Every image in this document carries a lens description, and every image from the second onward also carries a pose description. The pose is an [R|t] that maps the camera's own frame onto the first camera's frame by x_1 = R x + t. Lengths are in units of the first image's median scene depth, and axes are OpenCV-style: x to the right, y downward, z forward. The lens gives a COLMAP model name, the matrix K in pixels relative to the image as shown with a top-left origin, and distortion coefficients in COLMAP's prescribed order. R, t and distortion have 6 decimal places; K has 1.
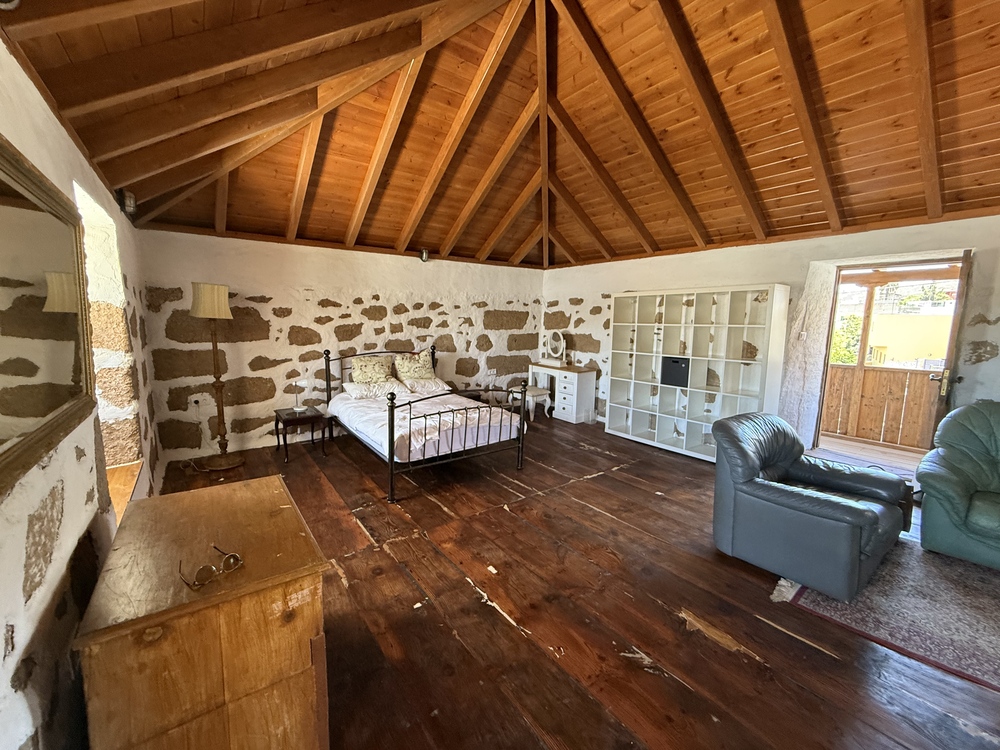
lens RADIAL K [[400.4, 0, 496.1], [0, 400.4, 373.9], [0, 0, 1]] dist [0.000998, 0.000107]
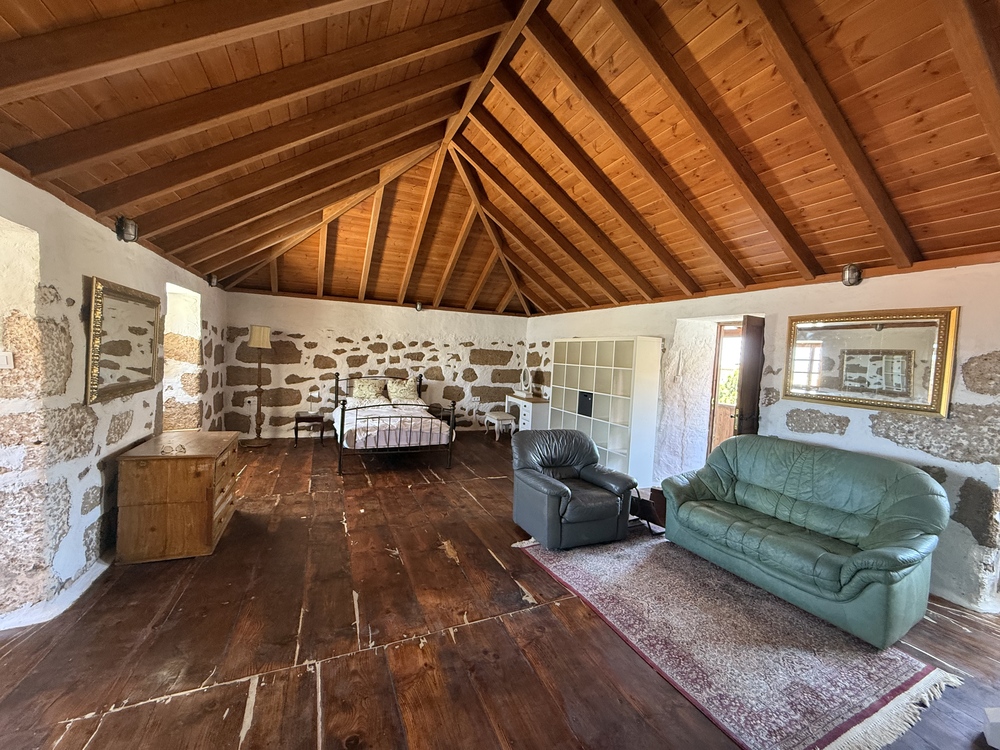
lens RADIAL K [[400.4, 0, 496.1], [0, 400.4, 373.9], [0, 0, 1]] dist [0.000998, 0.000107]
pose [[0.974505, 0.049222, -0.218900, 0.431212], [-0.069302, 0.993967, -0.085016, 0.025552], [0.213395, 0.098019, 0.972037, -0.249349]]
